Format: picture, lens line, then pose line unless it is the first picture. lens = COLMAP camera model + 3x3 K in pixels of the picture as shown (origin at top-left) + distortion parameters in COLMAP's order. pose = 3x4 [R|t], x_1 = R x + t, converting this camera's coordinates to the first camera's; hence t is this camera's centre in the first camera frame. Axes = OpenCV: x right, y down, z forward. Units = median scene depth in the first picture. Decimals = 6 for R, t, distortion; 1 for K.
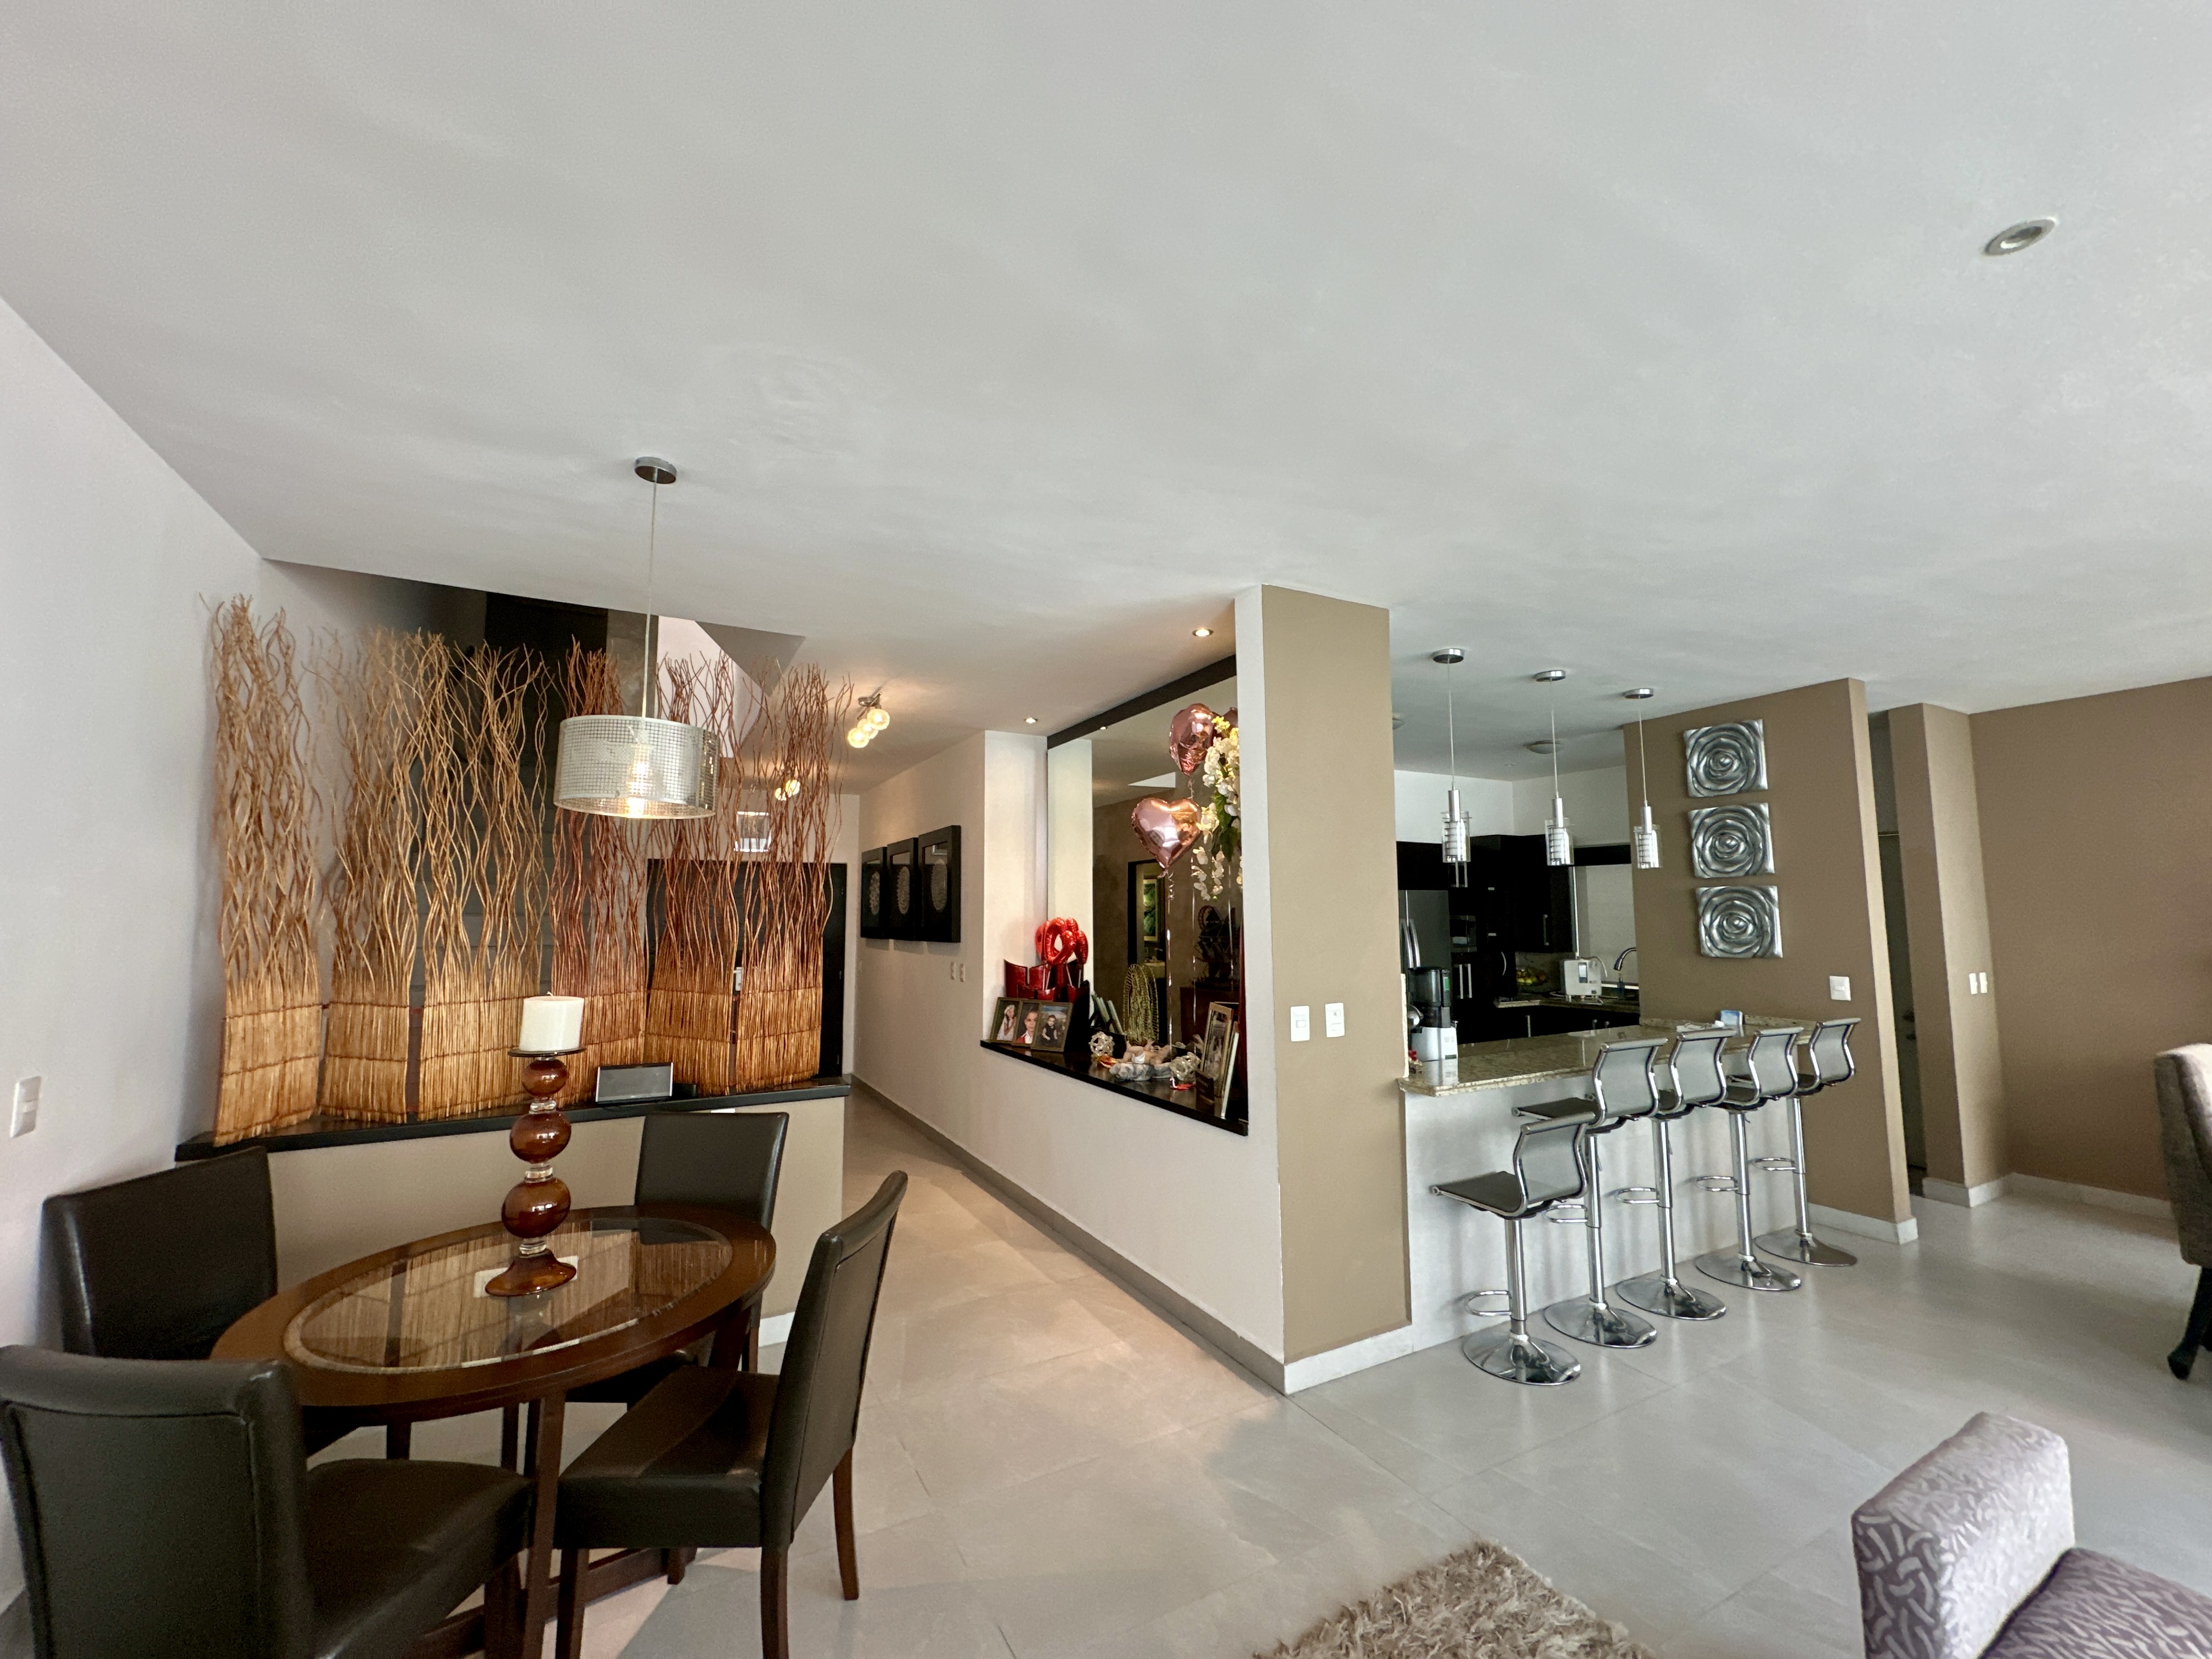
lens RADIAL K [[888.4, 0, 1106.0], [0, 888.4, 829.5], [0, 0, 1]] dist [-0.001986, -0.000176]
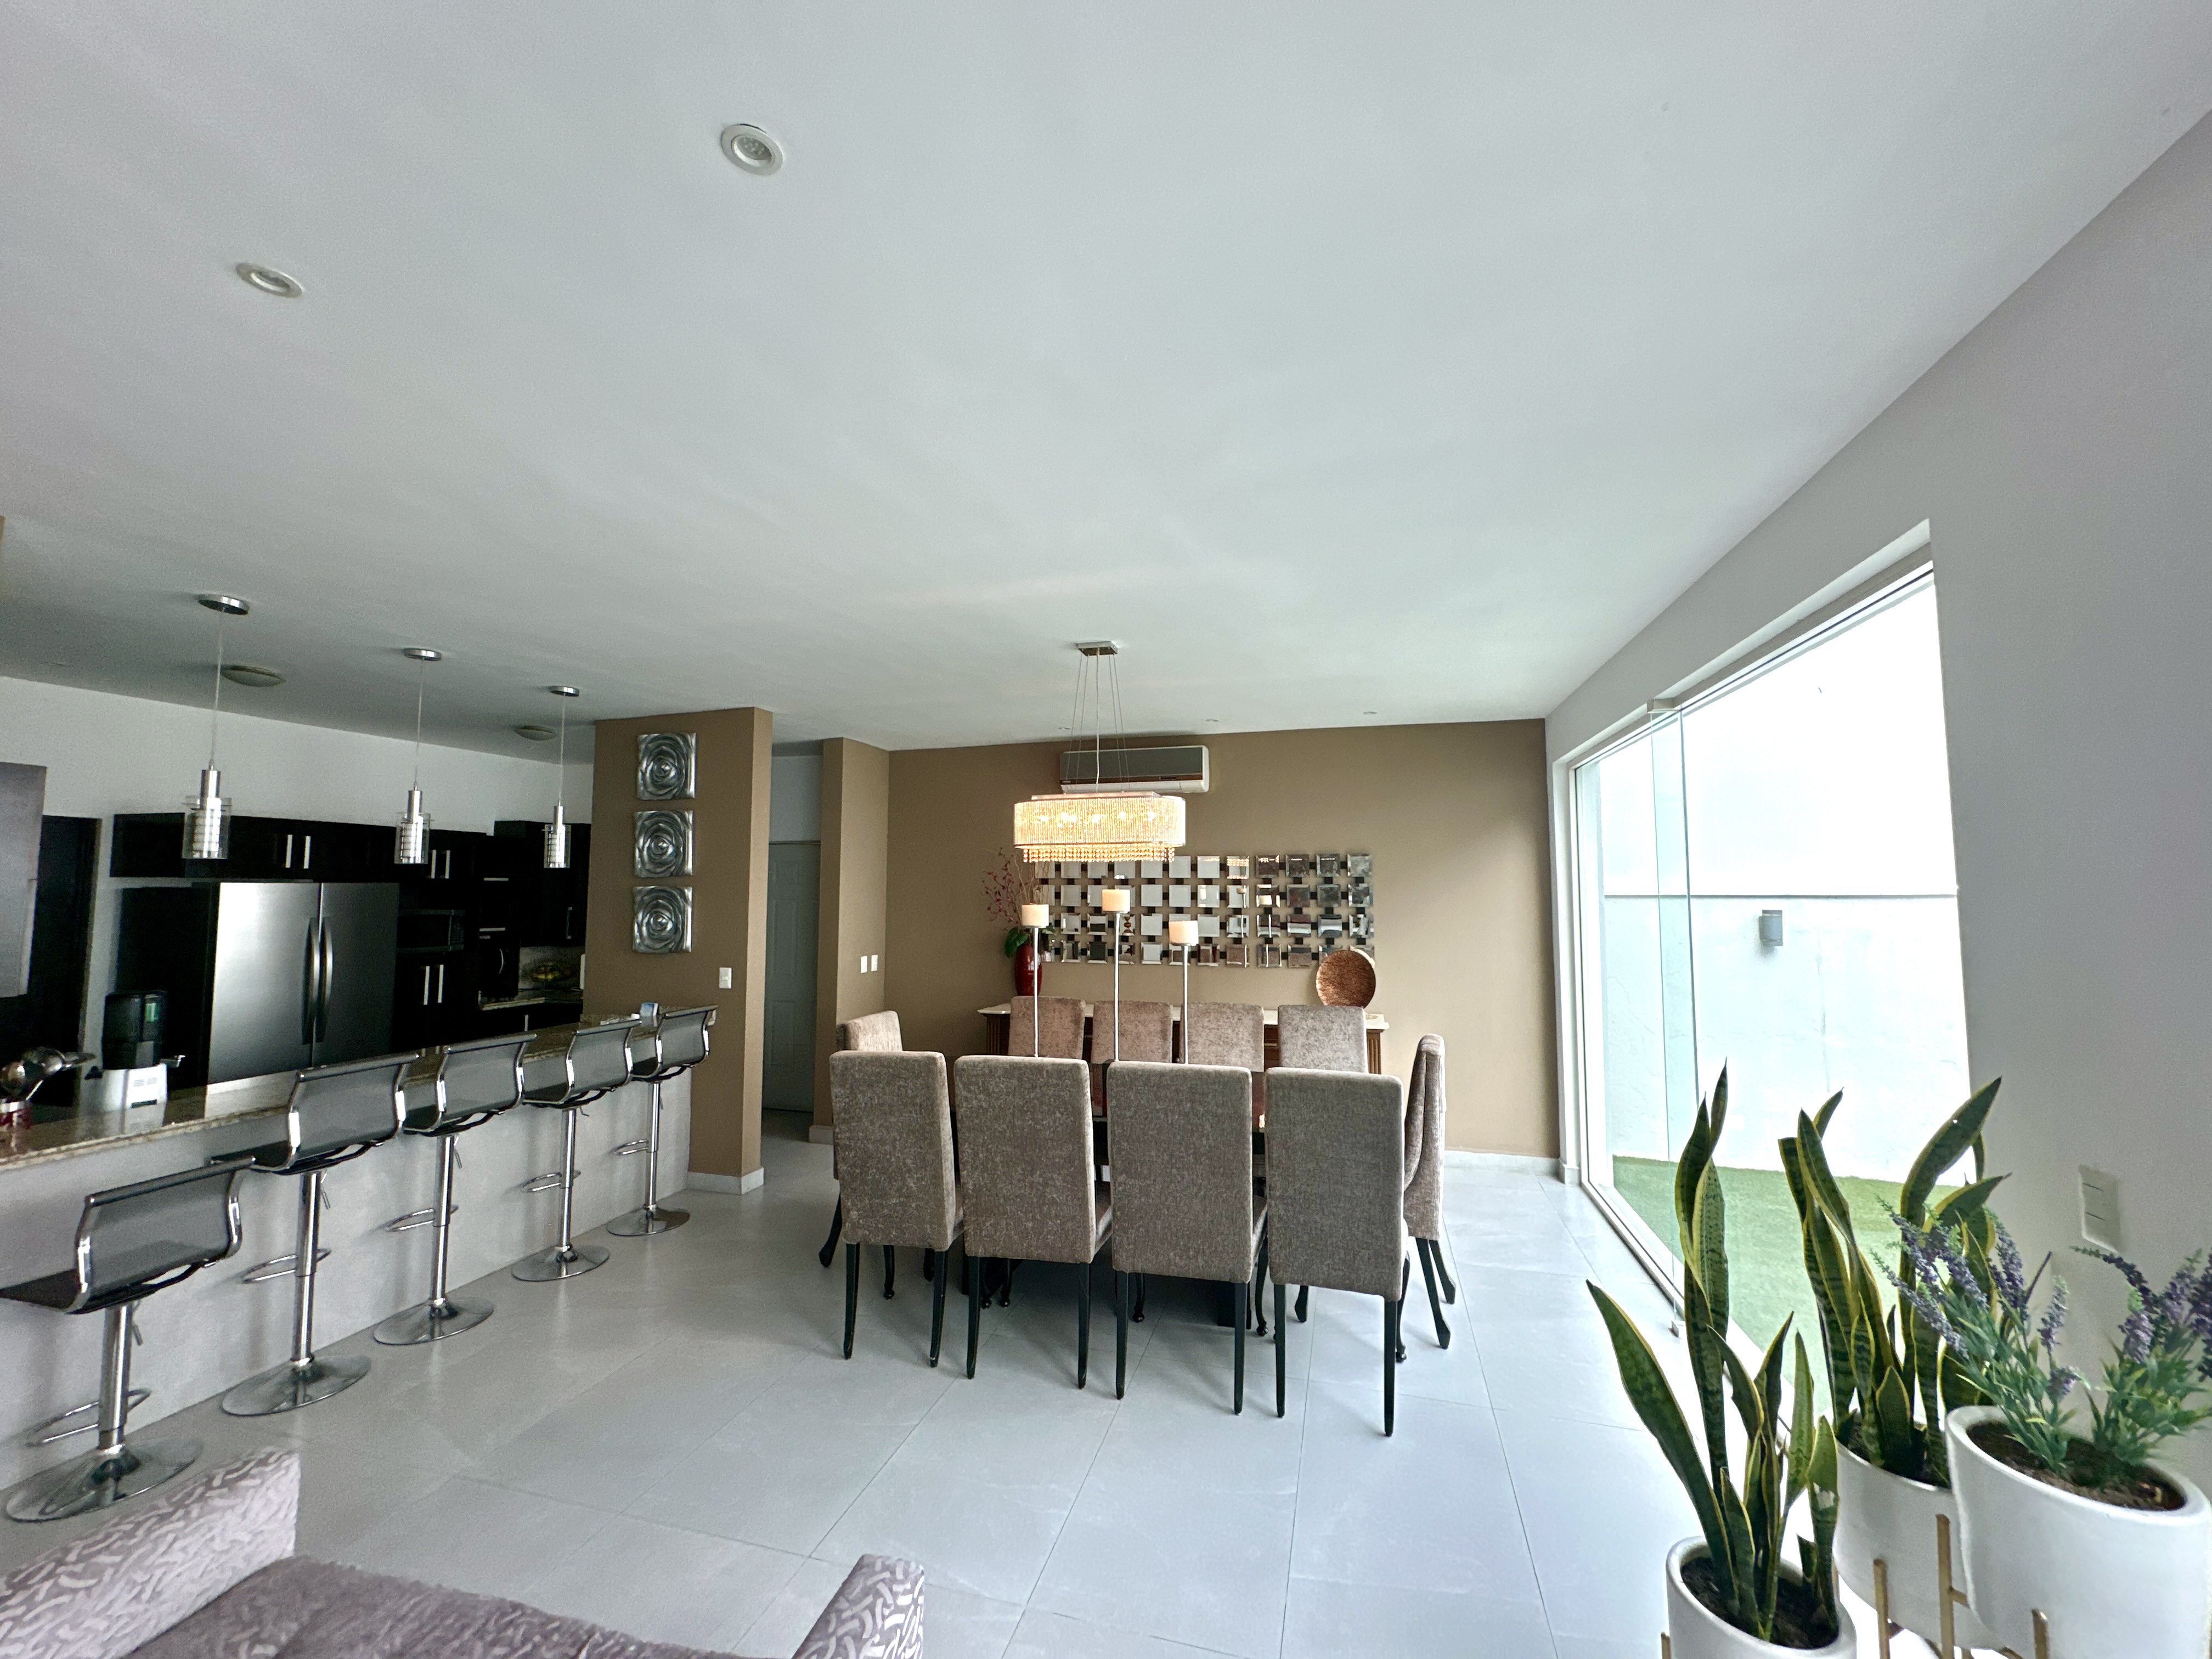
lens RADIAL K [[886.4, 0, 1106.0], [0, 886.4, 829.5], [0, 0, 1]] dist [0.000134, 0.000071]
pose [[0.697875, 0.053846, 0.714192, 0.353192], [-0.070976, 0.997461, -0.005849, -0.039381], [-0.712694, -0.046608, 0.699925, -0.136909]]
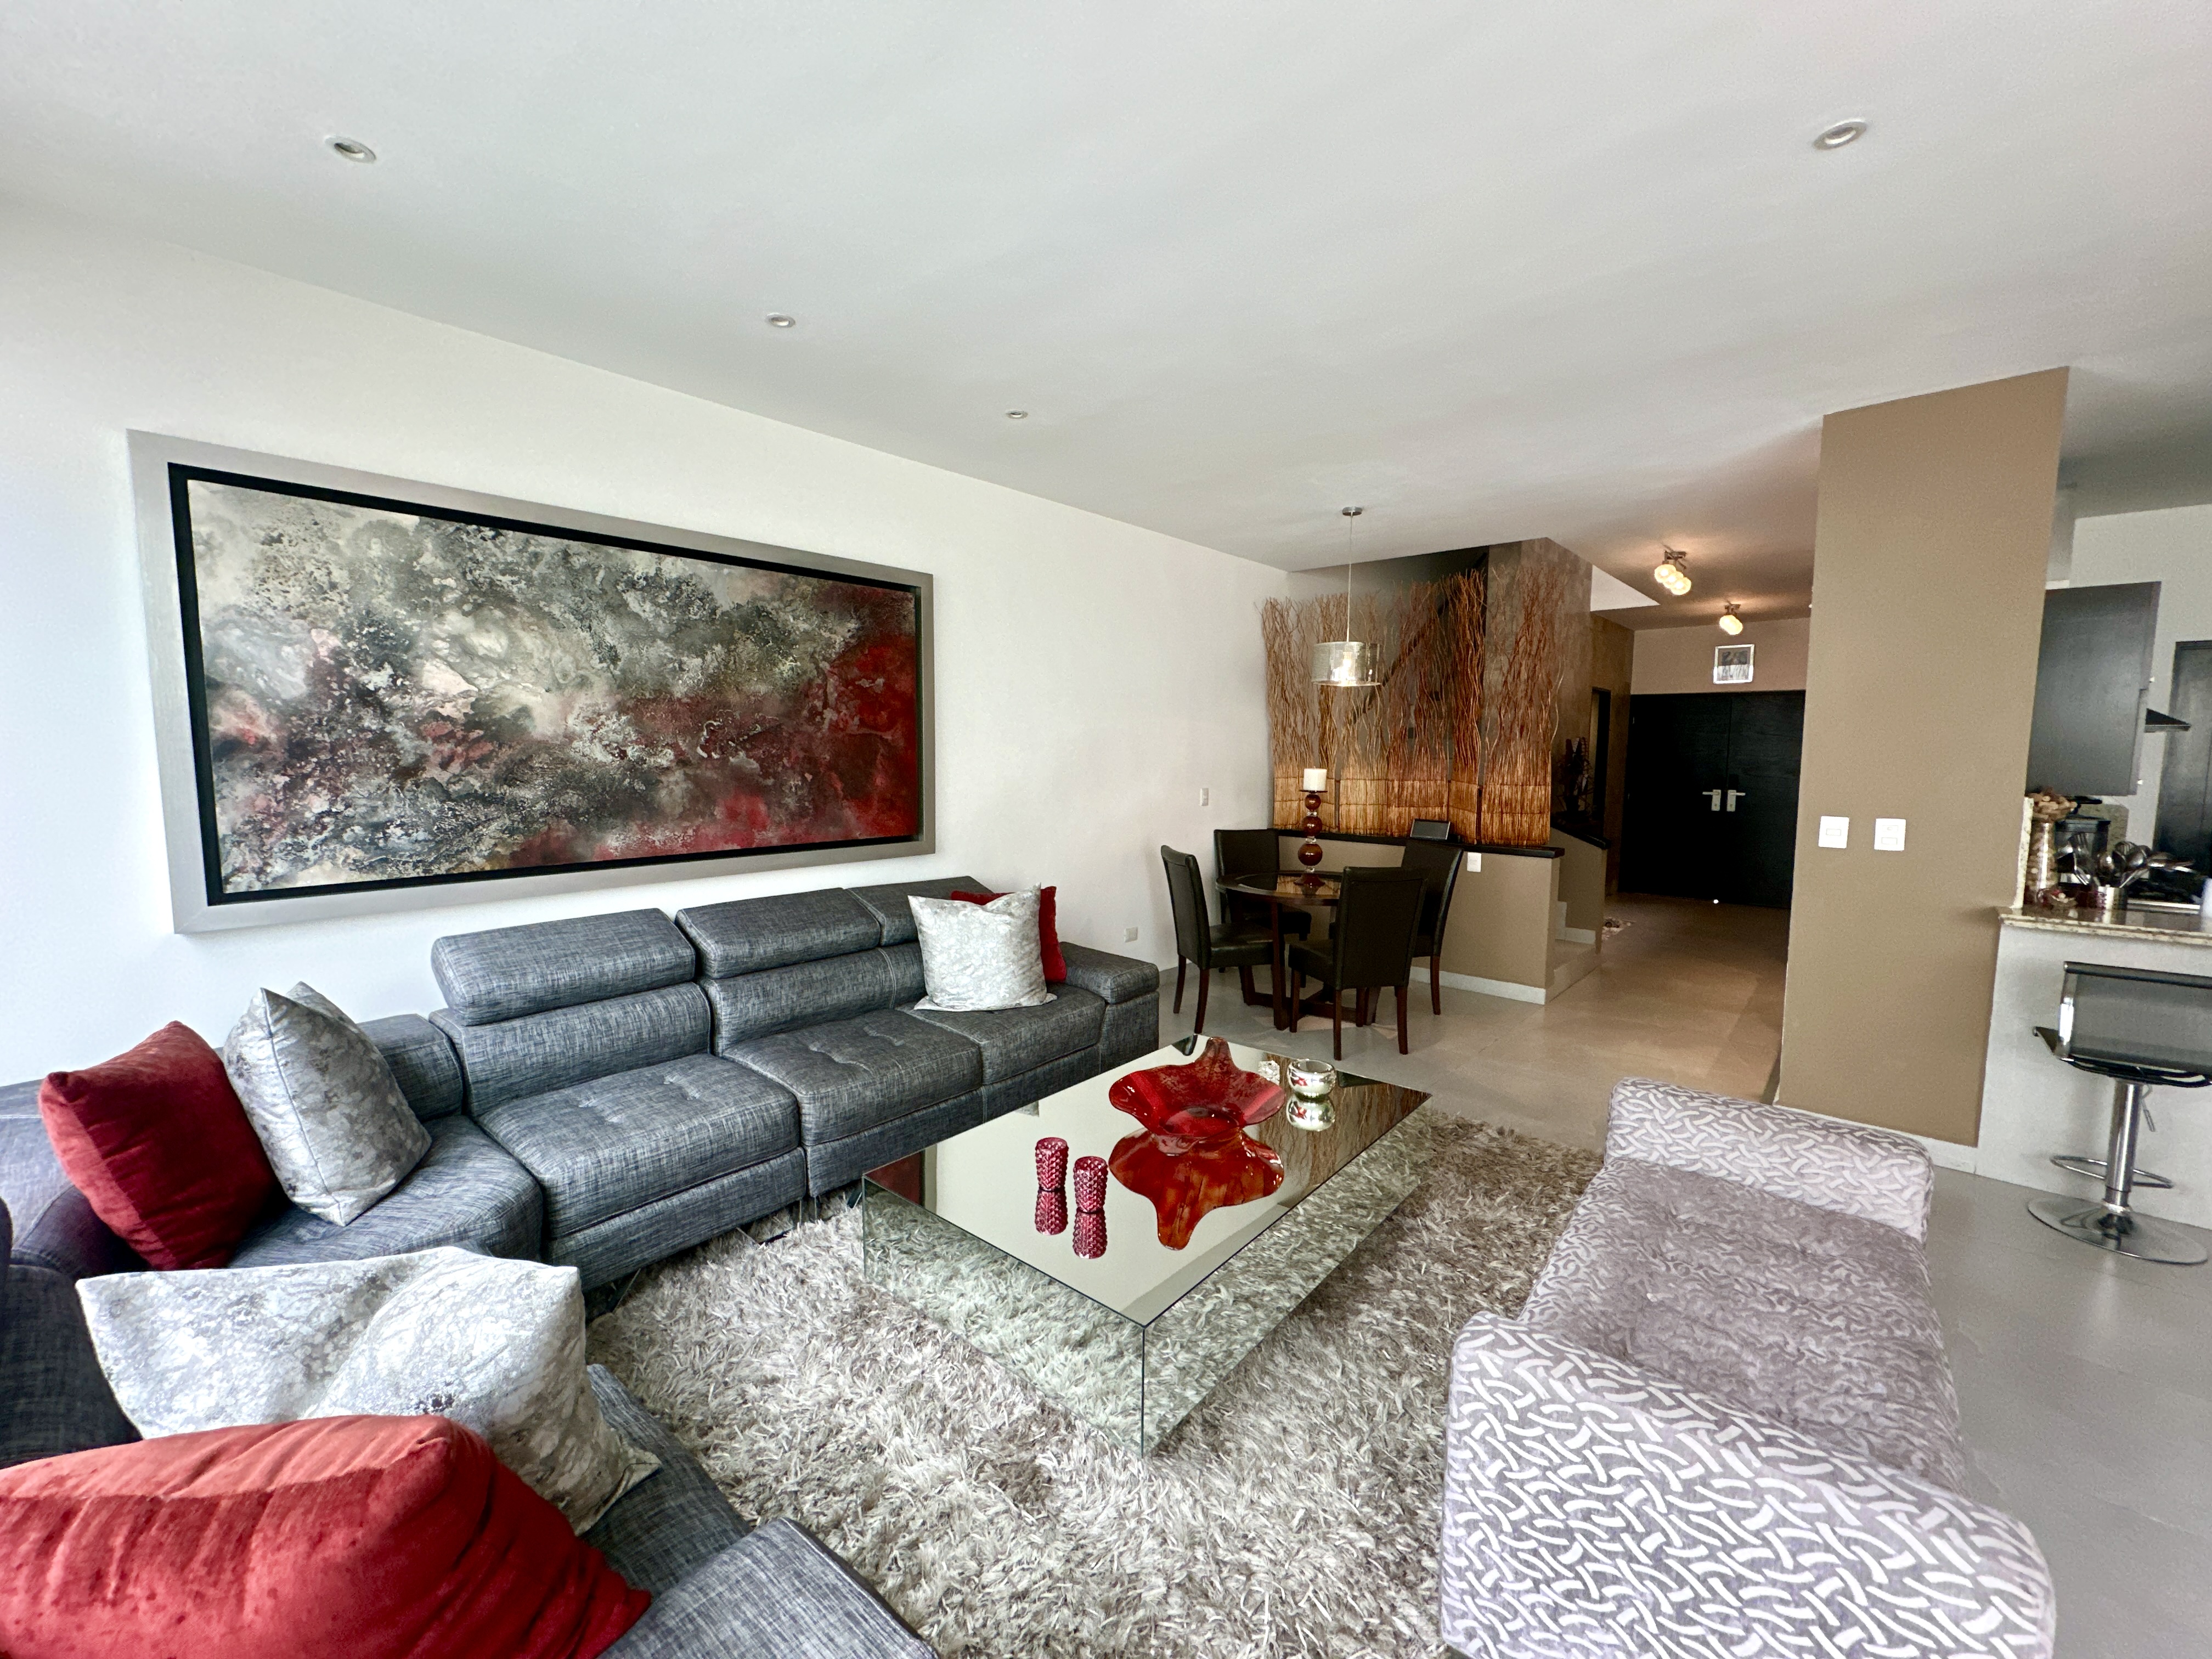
lens RADIAL K [[885.4, 0, 1106.0], [0, 885.4, 829.5], [0, 0, 1]] dist [-0.022711, -0.000161]
pose [[0.332447, 0.091821, -0.938641, 0.646482], [0.082283, 0.988630, 0.125854, 0.004983], [0.939526, -0.119074, 0.321112, -0.129333]]
